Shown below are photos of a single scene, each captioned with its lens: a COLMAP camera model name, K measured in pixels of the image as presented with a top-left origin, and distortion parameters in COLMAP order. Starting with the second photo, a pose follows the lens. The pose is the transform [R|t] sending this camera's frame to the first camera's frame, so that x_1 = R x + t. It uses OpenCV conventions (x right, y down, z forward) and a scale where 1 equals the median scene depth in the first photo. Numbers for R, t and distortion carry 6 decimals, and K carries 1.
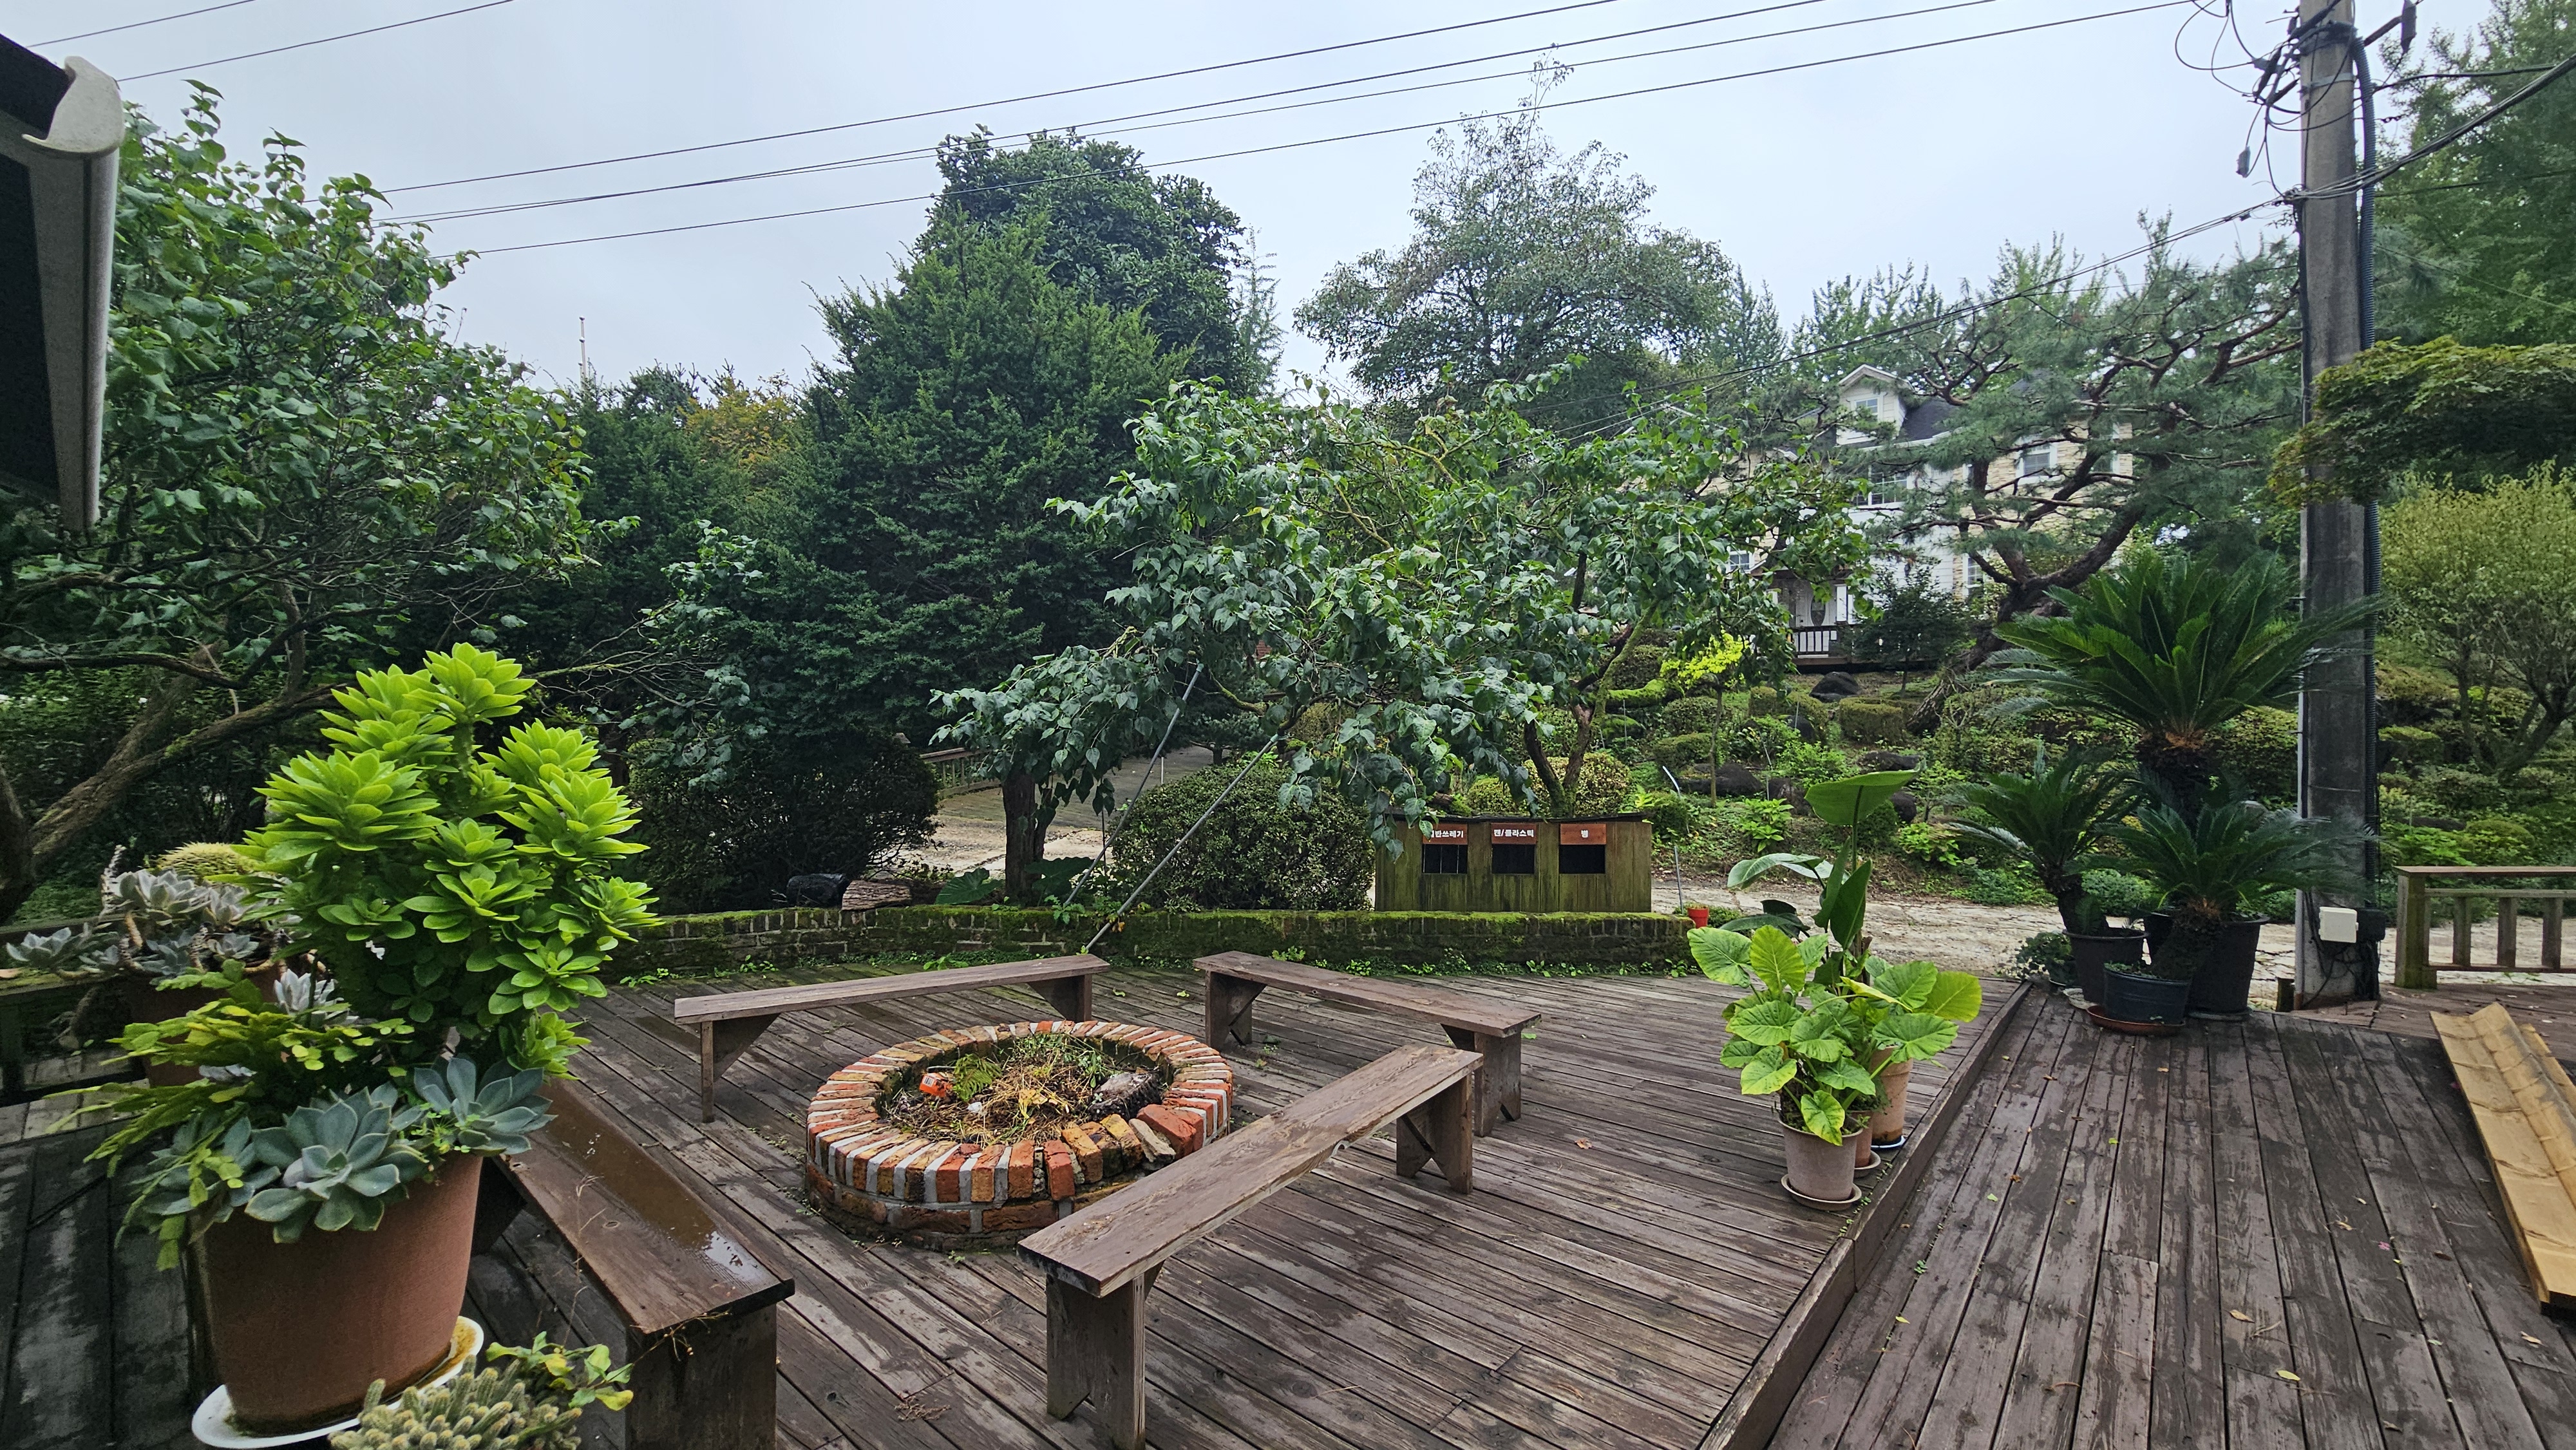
lens RADIAL K [[1047.0, 0, 1290.7], [0, 1047.0, 724.3], [0, 0, 1]] dist [-0.002926, 0.000464]
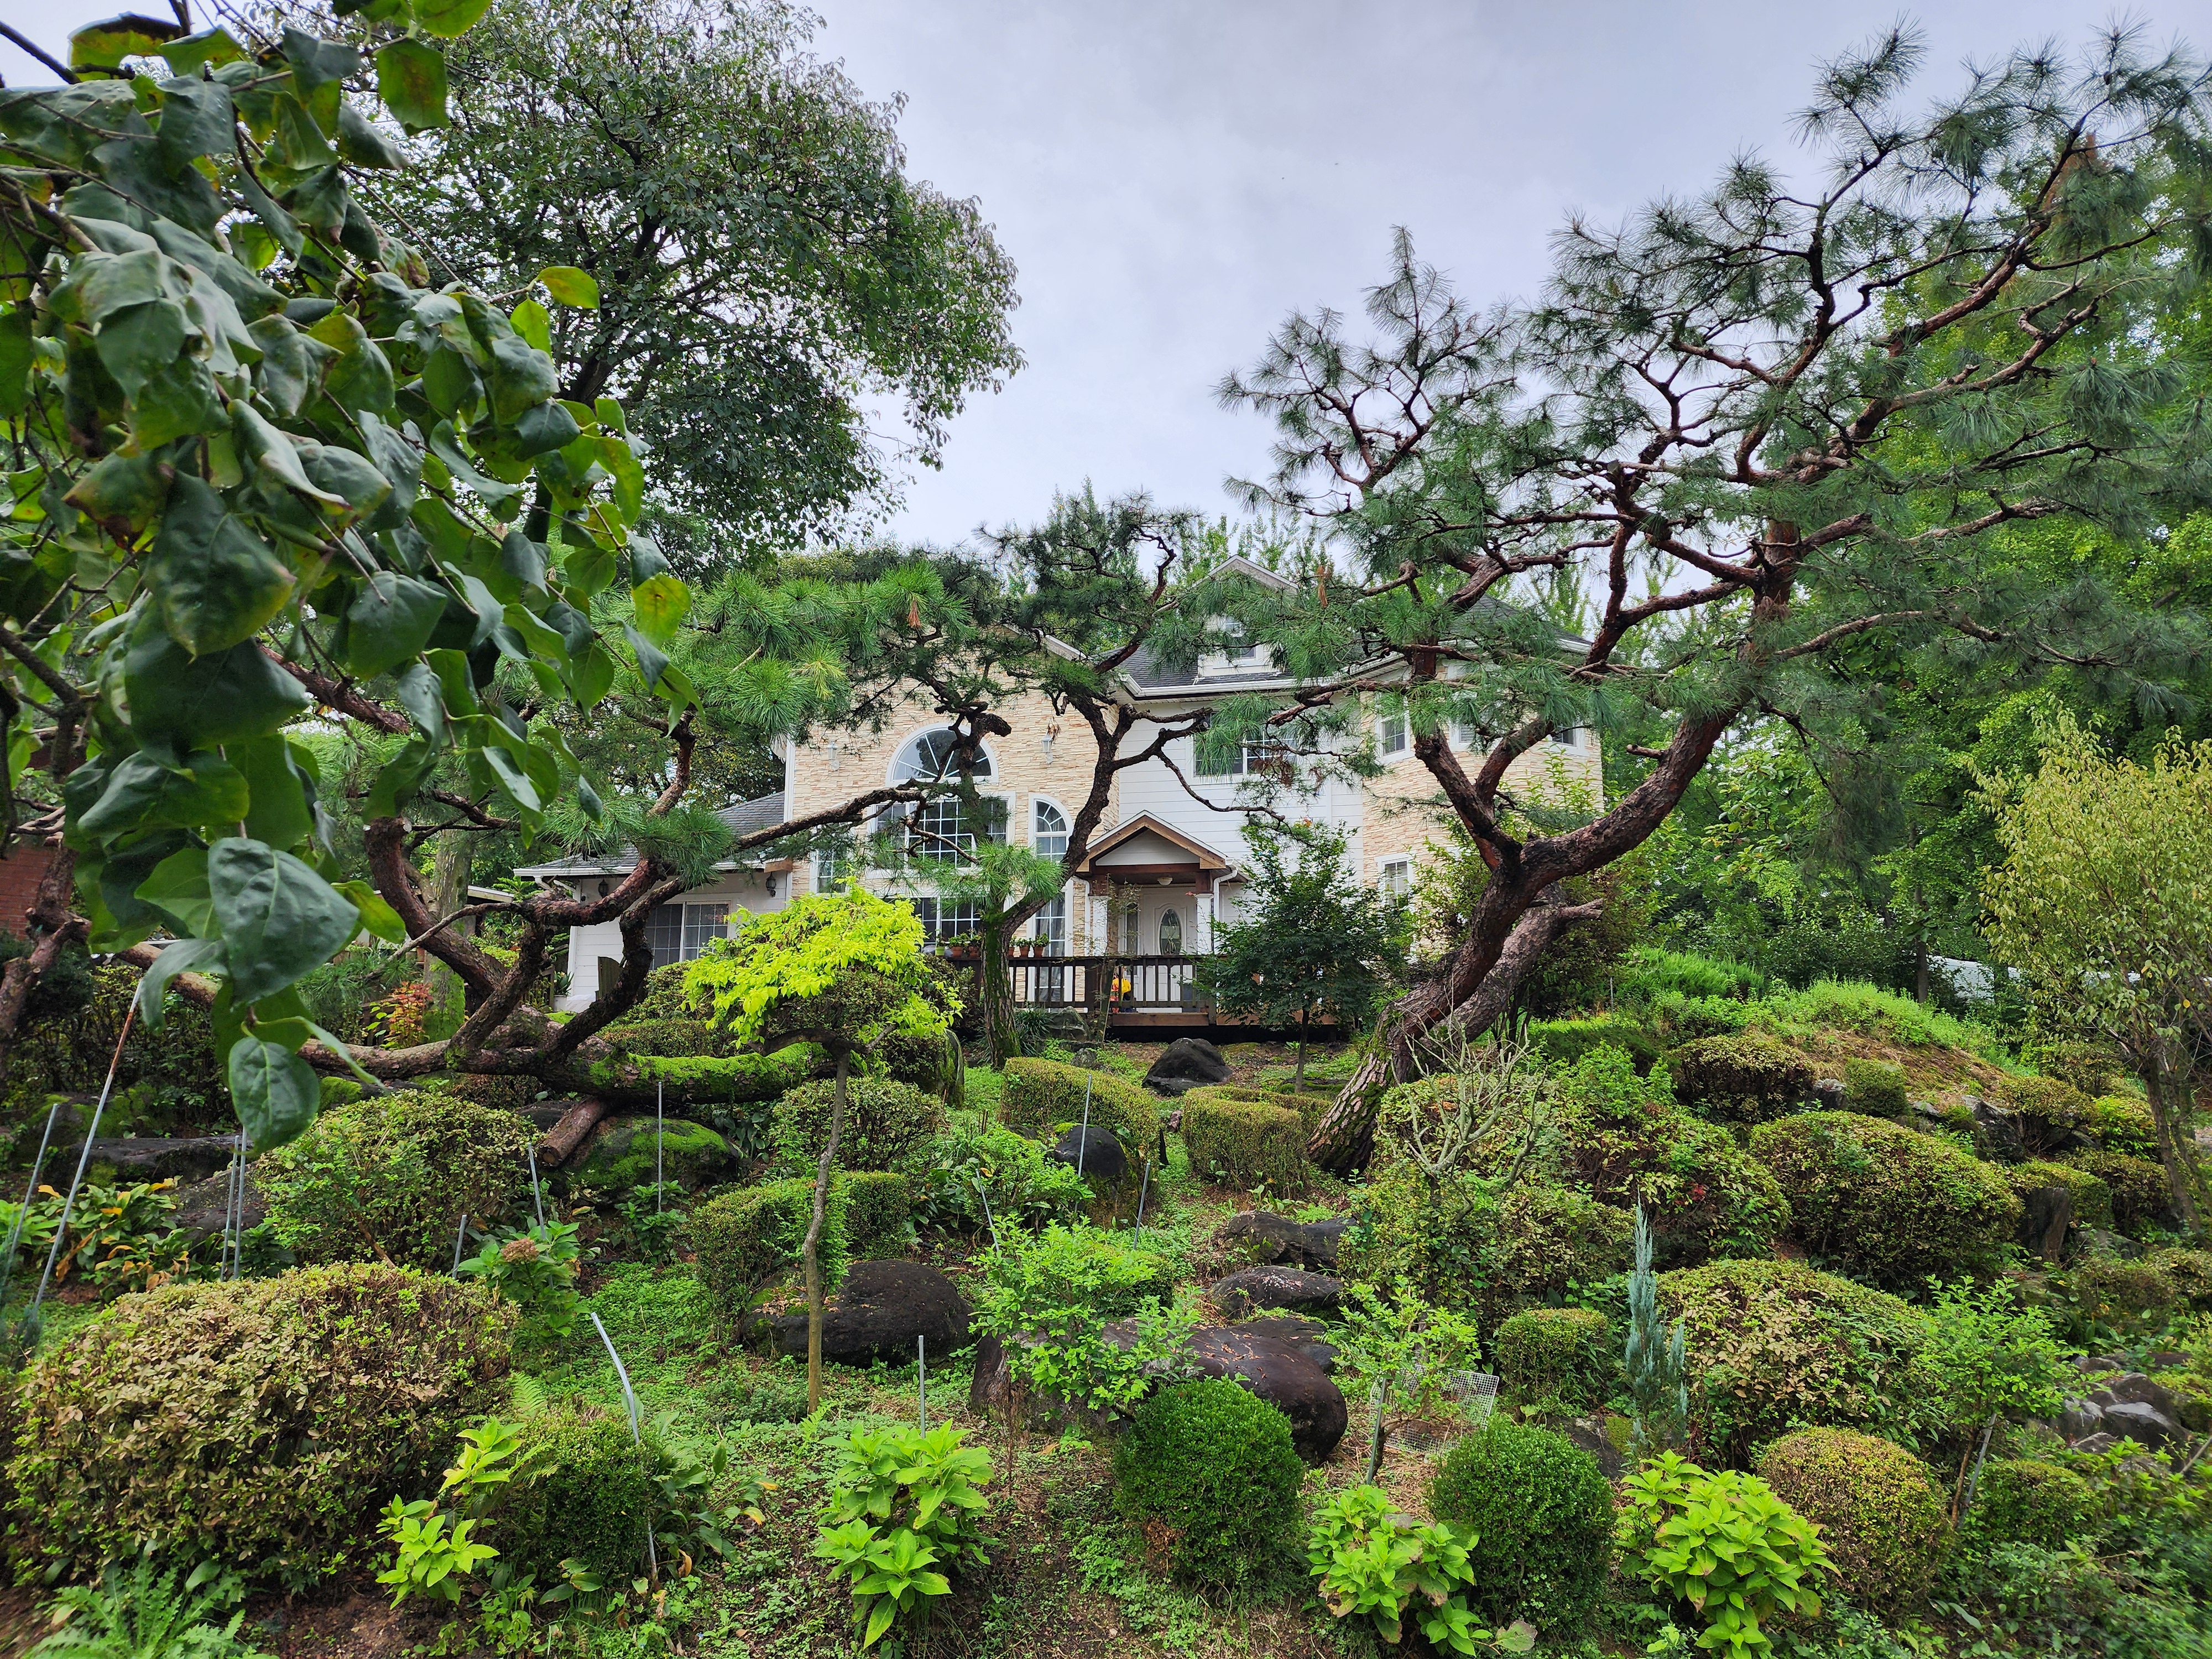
lens RADIAL K [[1484.2, 0, 1100.5], [0, 1484.2, 820.7], [0, 0, 1]] dist [0.007090, -0.000096]
pose [[0.920288, 0.088089, 0.381195, 0.206515], [-0.010798, 0.979671, -0.200321, -0.008225], [-0.391092, 0.180237, 0.902531, 0.358793]]
